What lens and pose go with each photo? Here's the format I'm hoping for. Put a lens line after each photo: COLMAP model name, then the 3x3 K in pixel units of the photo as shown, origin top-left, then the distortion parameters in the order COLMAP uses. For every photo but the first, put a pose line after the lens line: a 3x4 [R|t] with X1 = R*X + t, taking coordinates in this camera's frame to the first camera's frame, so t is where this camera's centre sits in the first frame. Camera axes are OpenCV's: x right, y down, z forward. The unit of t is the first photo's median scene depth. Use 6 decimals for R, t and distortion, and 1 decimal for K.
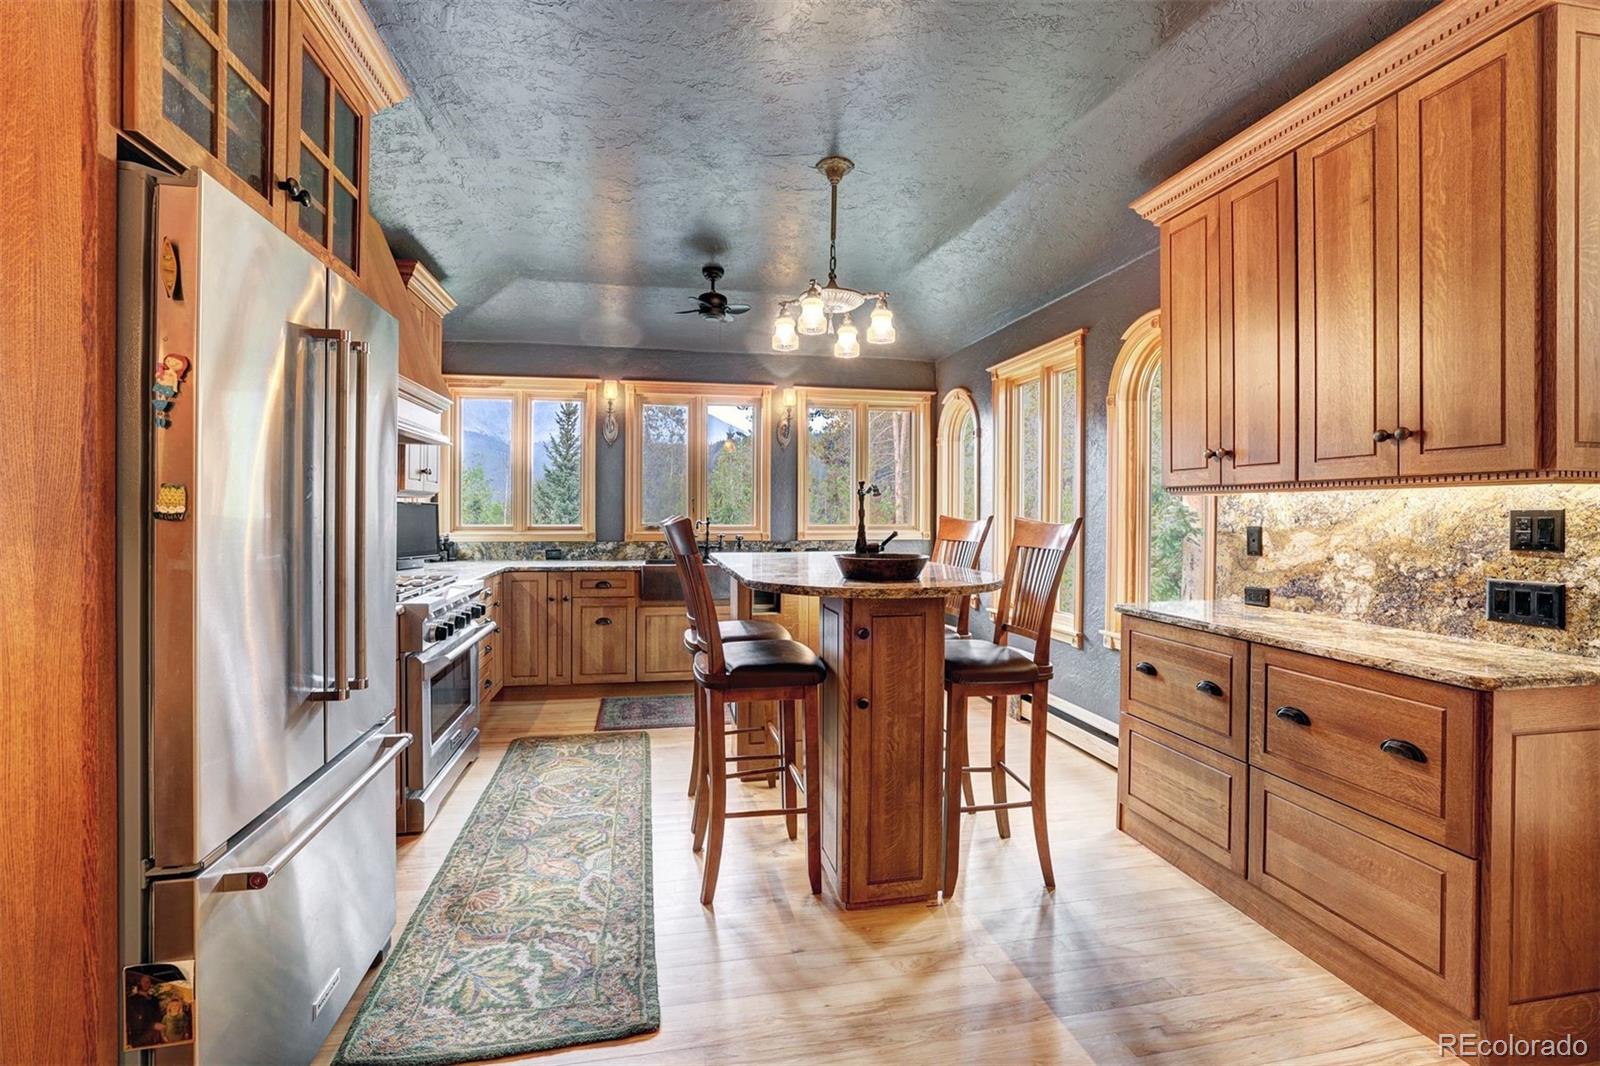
lens RADIAL K [[692.2, 0, 787.7], [0, 692.2, 516.8], [0, 0, 1]] dist [-0.044934, 0.016280]
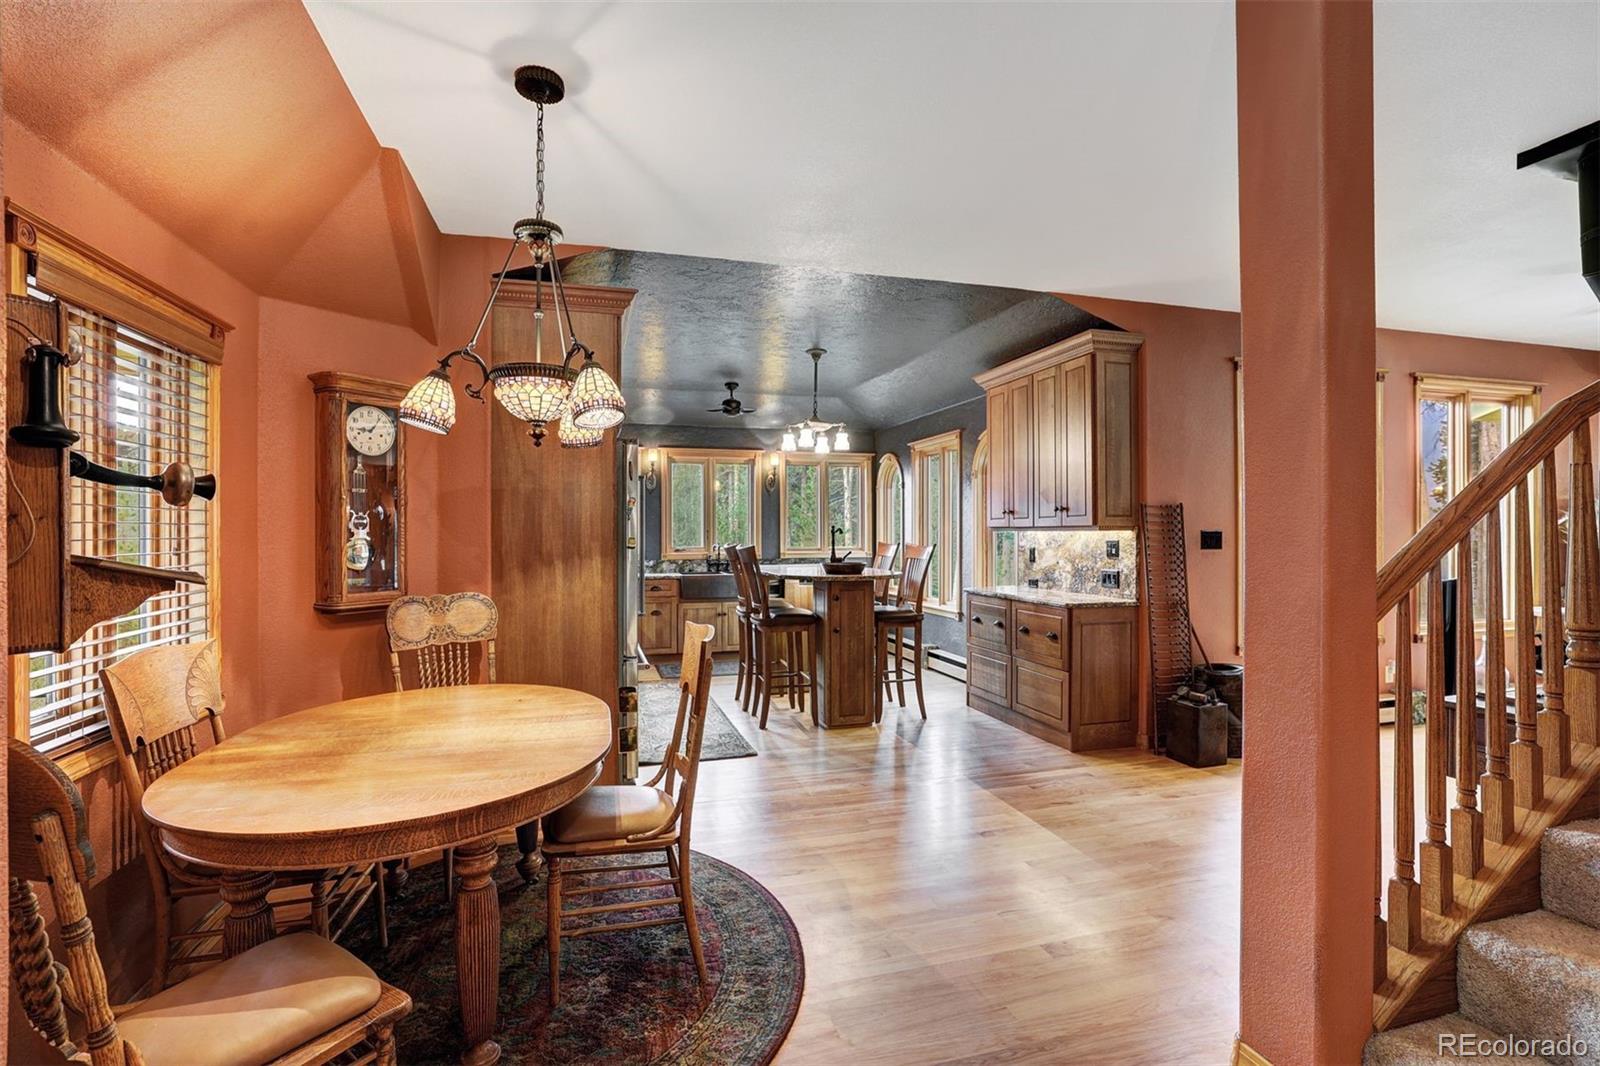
lens RADIAL K [[692.2, 0, 787.7], [0, 692.2, 516.8], [0, 0, 1]] dist [-0.044934, 0.016280]
pose [[0.997297, -0.003178, 0.073404, -0.187408], [0.005445, 0.999514, -0.030709, -0.019580], [-0.073271, 0.031025, 0.996829, -1.075971]]
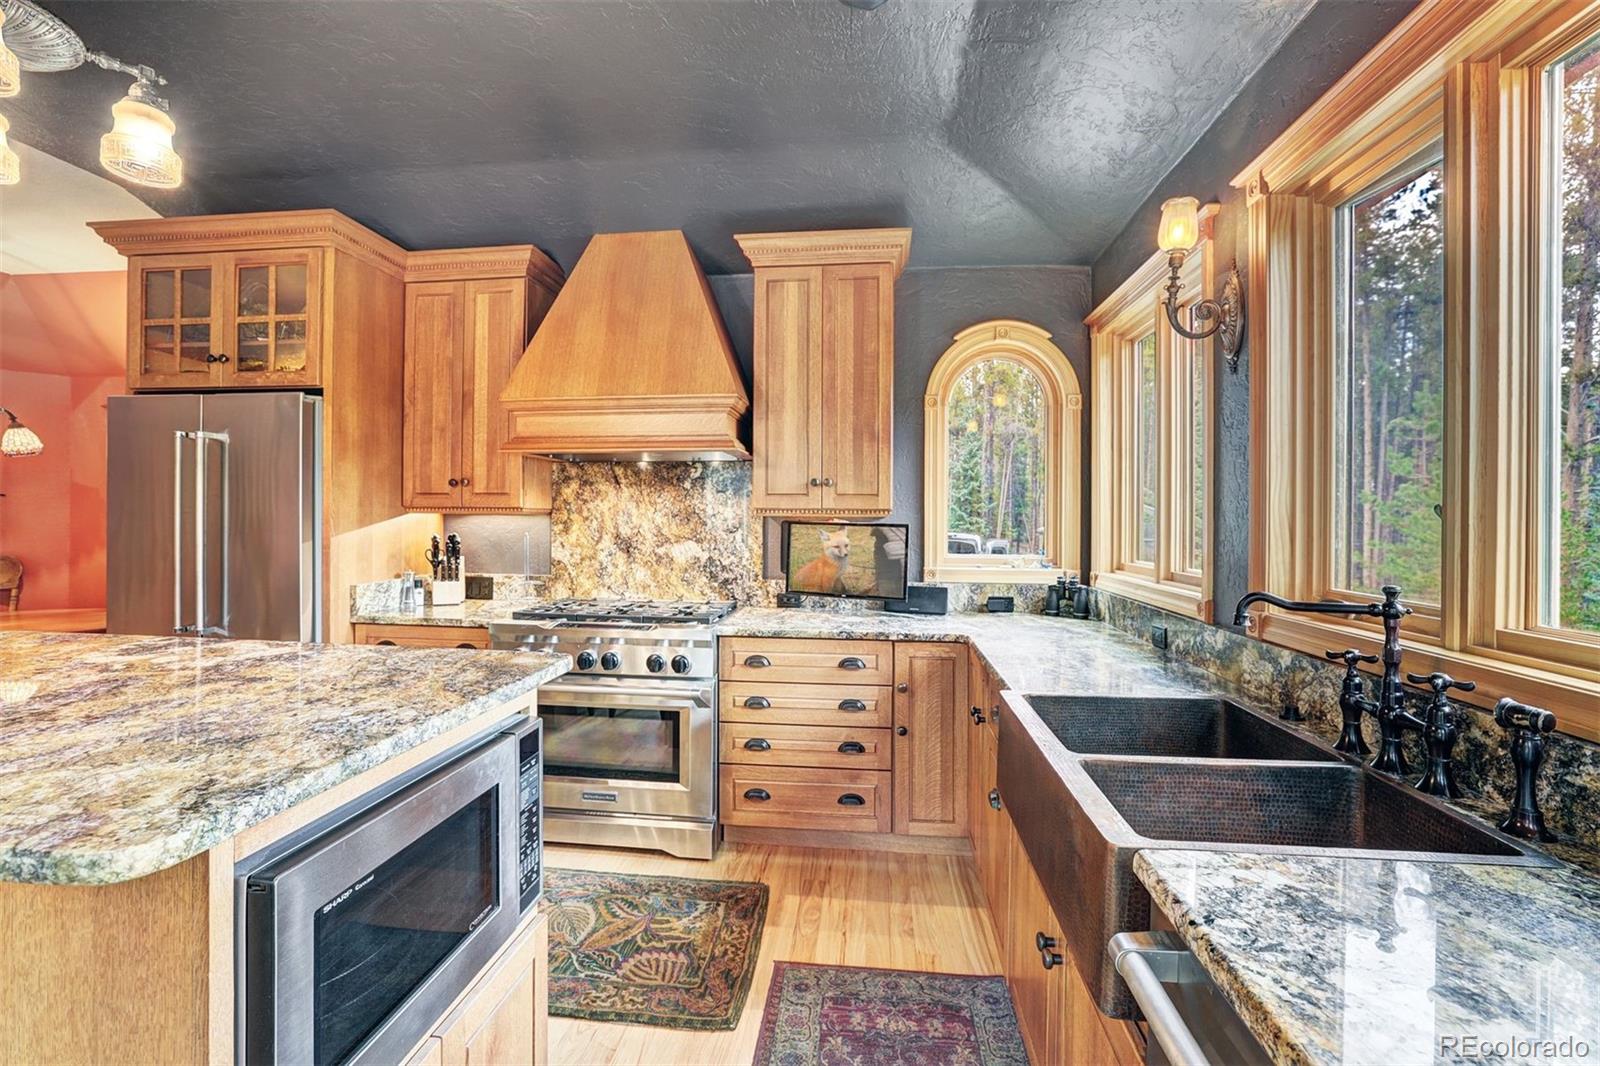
lens RADIAL K [[692.2, 0, 787.7], [0, 692.2, 516.8], [0, 0, 1]] dist [-0.044934, 0.016280]
pose [[-0.299367, -0.001333, -0.954137, 0.366152], [-0.015024, 0.999882, 0.003317, -0.049721], [0.954020, 0.015328, -0.299351, 1.963031]]
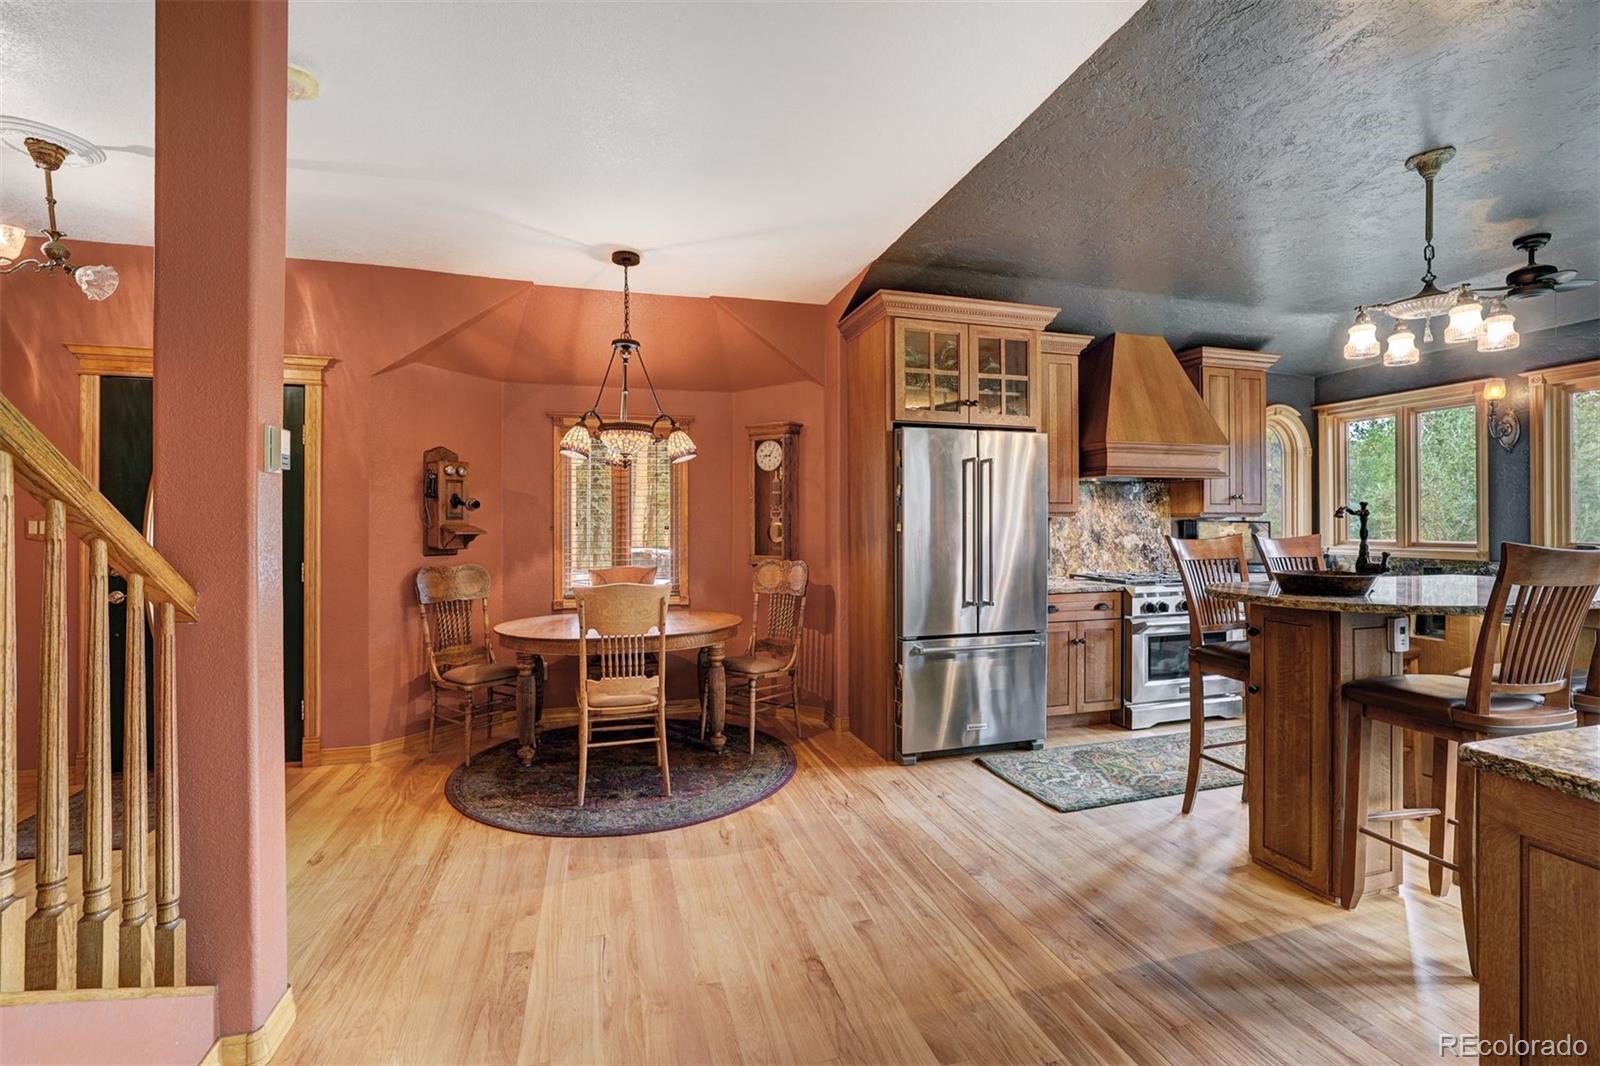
lens RADIAL K [[692.2, 0, 787.7], [0, 692.2, 516.8], [0, 0, 1]] dist [-0.044934, 0.016280]
pose [[0.078831, -0.010176, -0.996836, 1.142136], [-0.004764, 0.999933, -0.010584, -0.017655], [0.996877, 0.005584, 0.078777, 0.073199]]
